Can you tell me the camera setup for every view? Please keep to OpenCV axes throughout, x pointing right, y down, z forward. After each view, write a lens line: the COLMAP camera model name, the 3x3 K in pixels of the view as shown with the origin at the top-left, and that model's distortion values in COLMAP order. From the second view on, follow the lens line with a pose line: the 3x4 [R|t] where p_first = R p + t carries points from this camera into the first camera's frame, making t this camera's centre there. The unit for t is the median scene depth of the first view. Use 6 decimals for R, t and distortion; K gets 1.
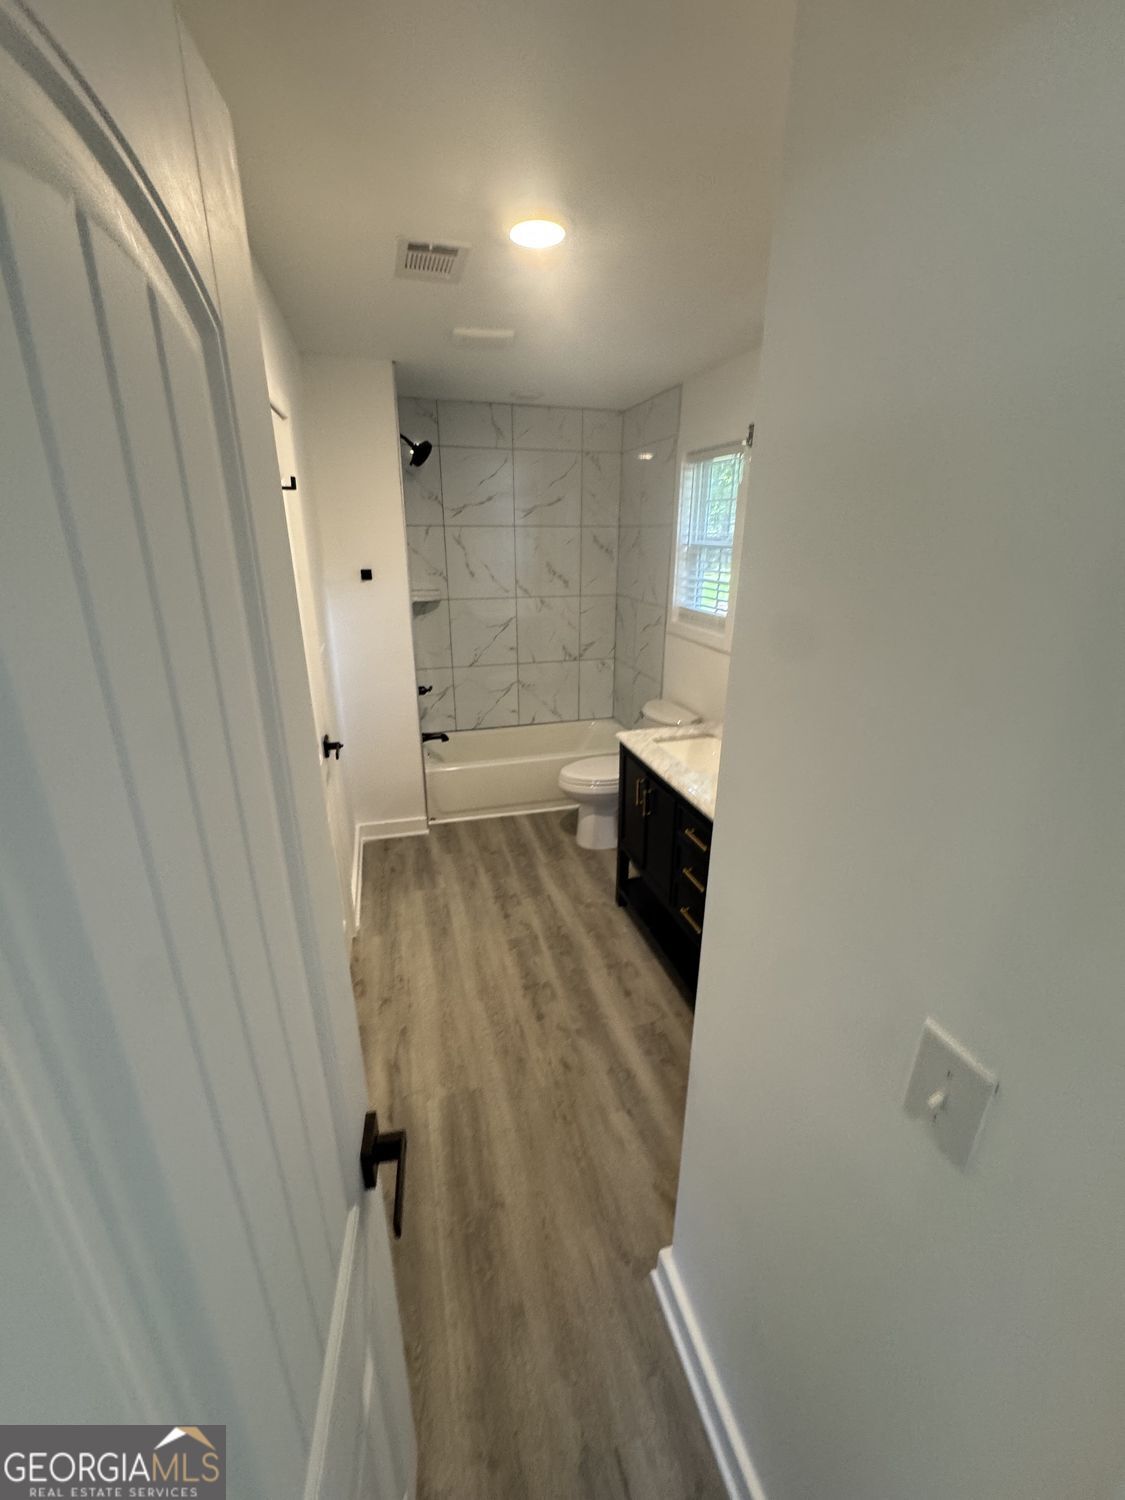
lens RADIAL K [[607.1, 0, 560.3], [0, 607.1, 745.6], [0, 0, 1]] dist [-0.004473, -0.000088]
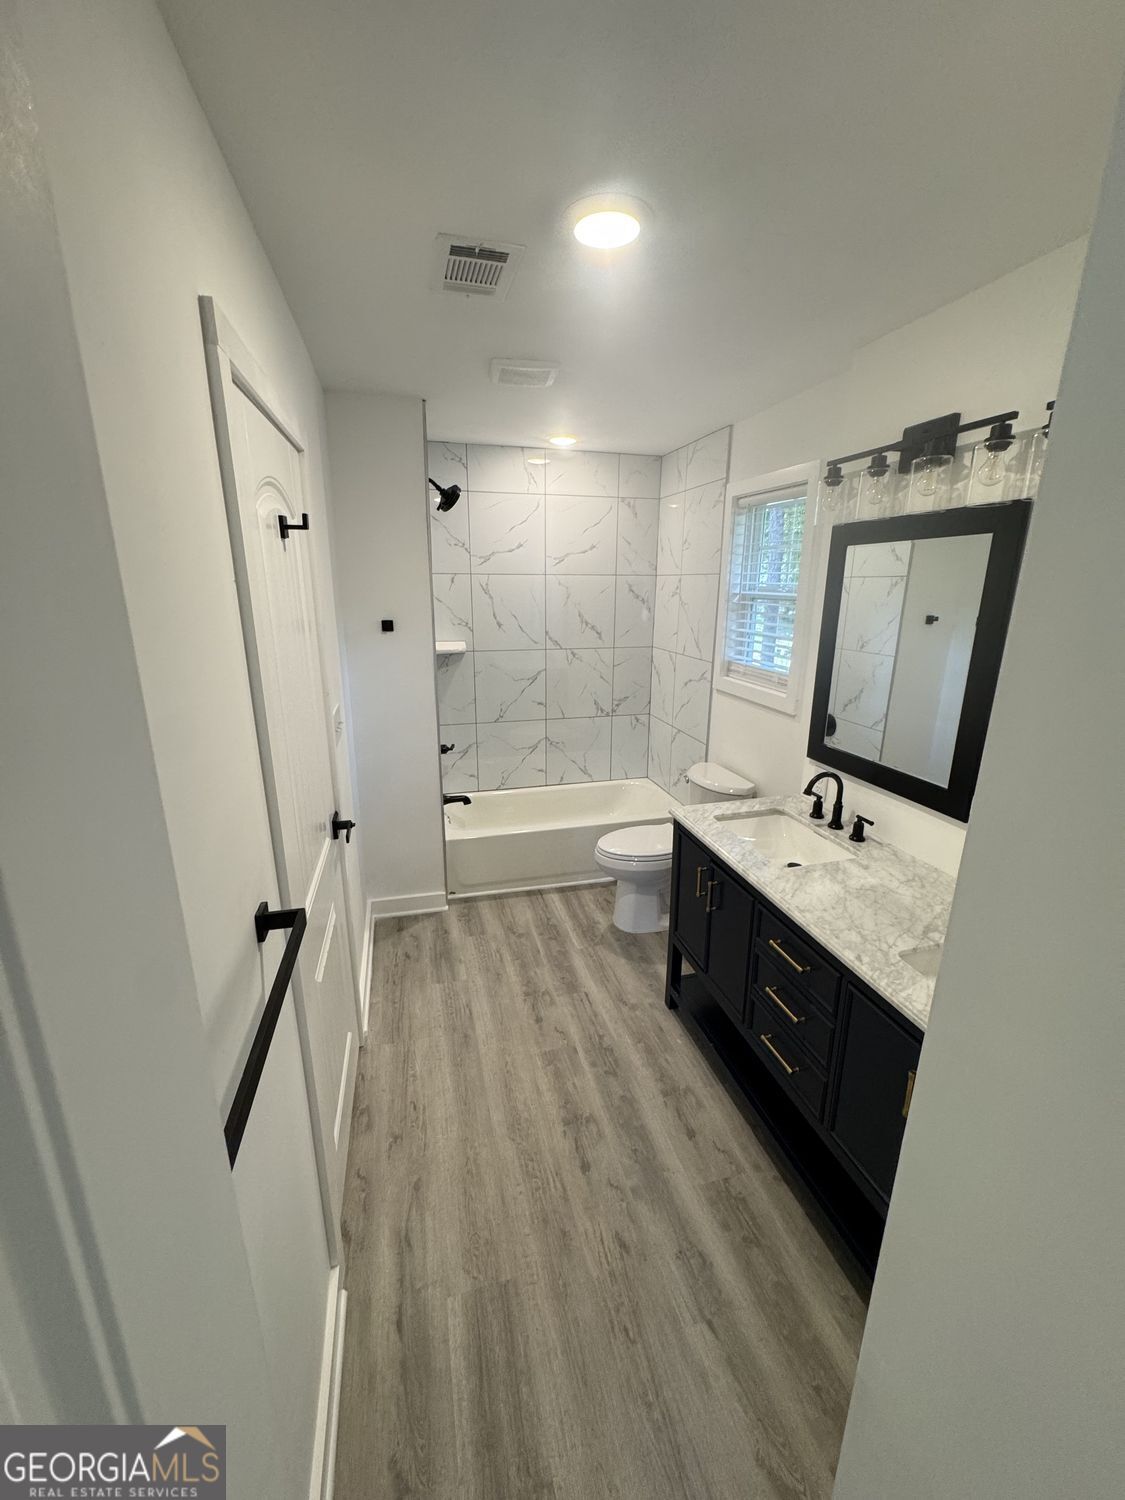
lens RADIAL K [[605.1, 0, 561.7], [0, 605.1, 747.6], [0, 0, 1]] dist [-0.000883, 0.000026]
pose [[0.999780, 0.009124, -0.018895, -0.046717], [-0.010423, 0.997503, -0.069857, -0.046015], [0.018210, 0.070038, 0.997378, 0.132574]]
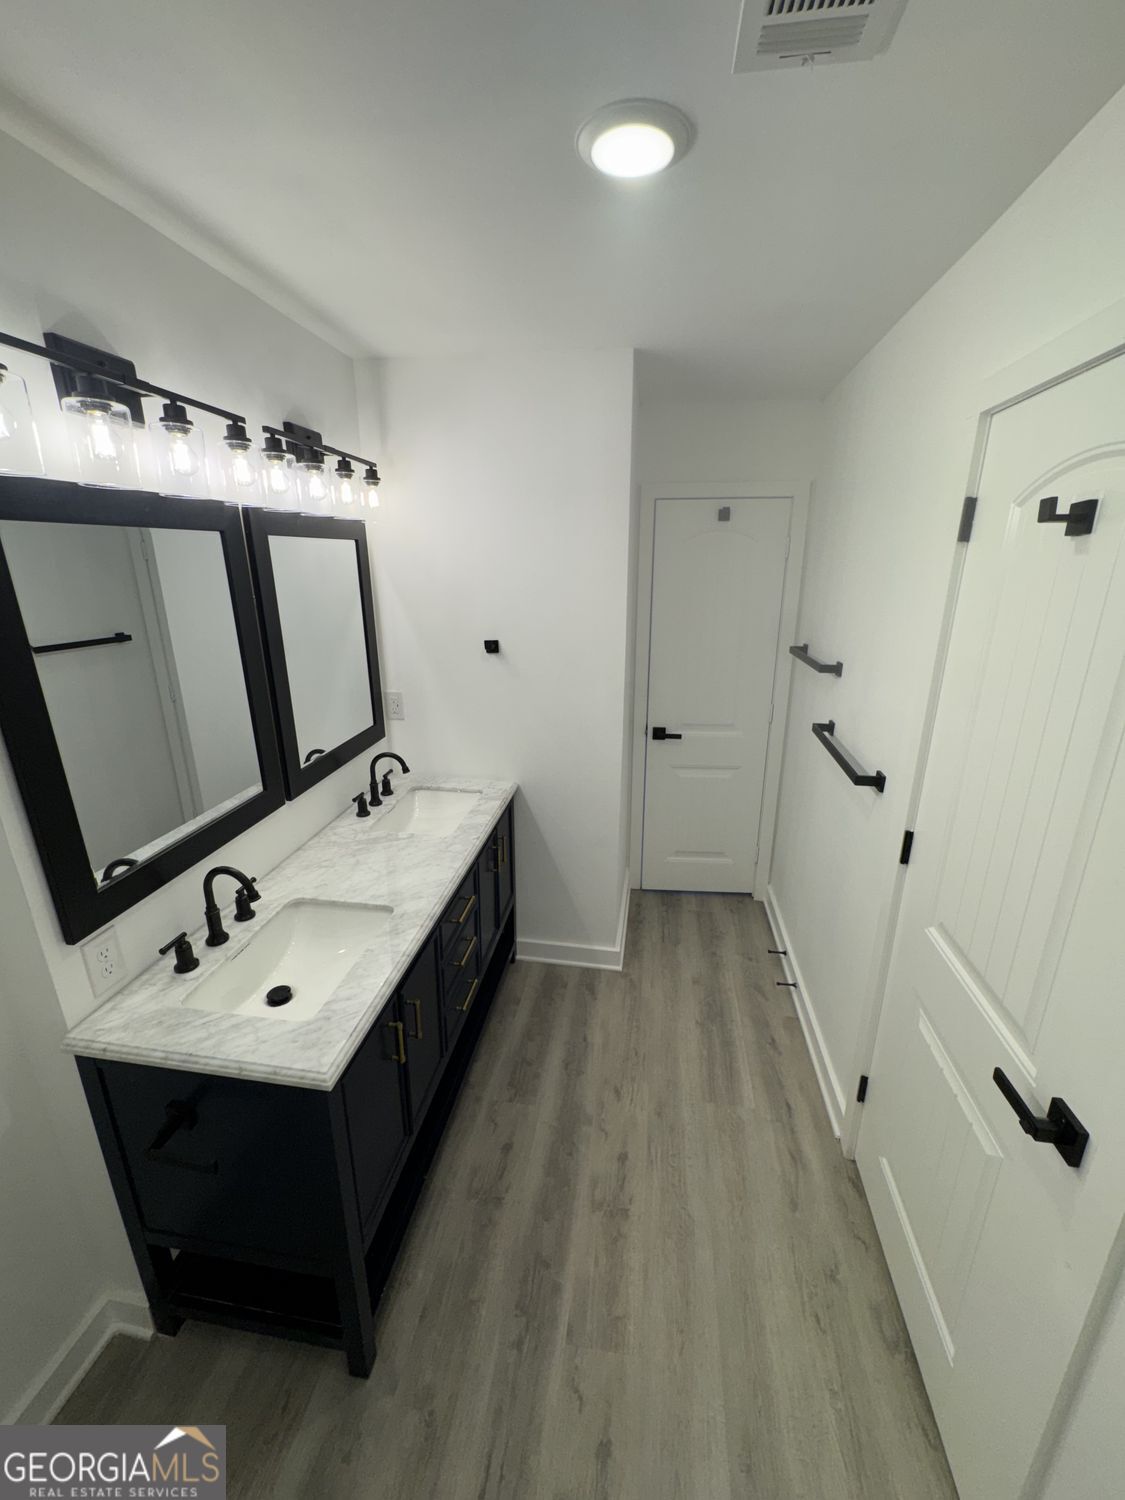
lens RADIAL K [[608.7, 0, 567.1], [0, 608.7, 747.1], [0, 0, 1]] dist [-0.001411, -0.000063]
pose [[-0.912767, -0.118226, 0.390997, -0.189340], [0.137140, 0.812946, 0.565960, -0.414345], [-0.384770, 0.570211, -0.725818, 1.118328]]
